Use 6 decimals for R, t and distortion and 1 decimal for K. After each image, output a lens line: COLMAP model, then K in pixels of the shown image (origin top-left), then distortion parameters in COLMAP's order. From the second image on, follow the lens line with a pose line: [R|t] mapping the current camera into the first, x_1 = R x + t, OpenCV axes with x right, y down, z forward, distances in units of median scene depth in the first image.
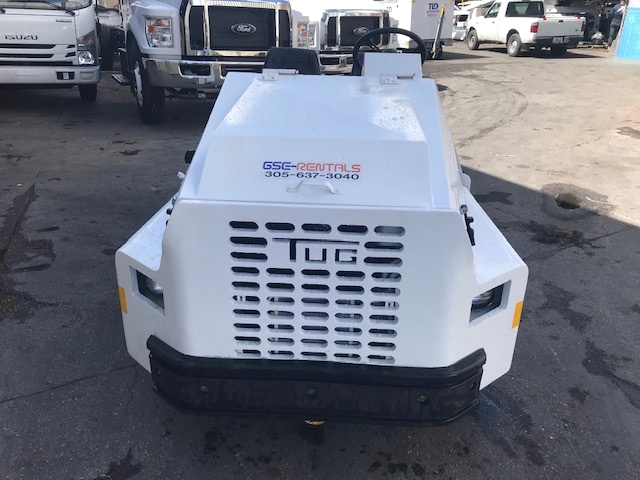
lens RADIAL K [[523.5, 0, 320.0], [0, 523.5, 240.0], [0, 0, 1]] dist [0.031963, -0.016262]
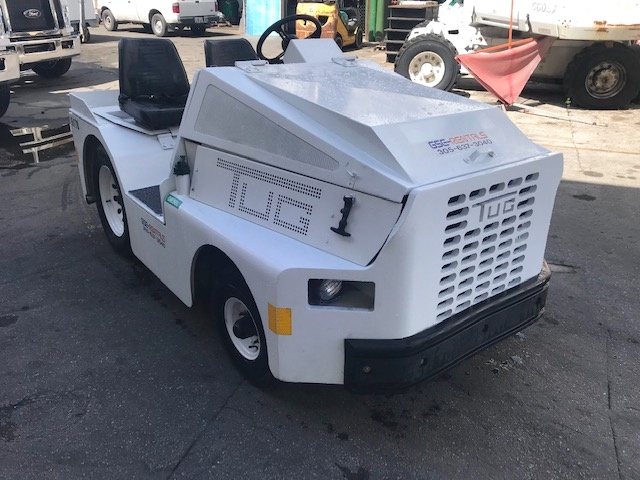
lens RADIAL K [[523.5, 0, 320.0], [0, 523.5, 240.0], [0, 0, 1]] dist [0.031963, -0.016262]
pose [[0.762683, -0.267816, 0.588718, -0.975365], [0.247538, 0.961806, 0.116854, -0.136618], [-0.597528, 0.056608, 0.799847, 0.263286]]
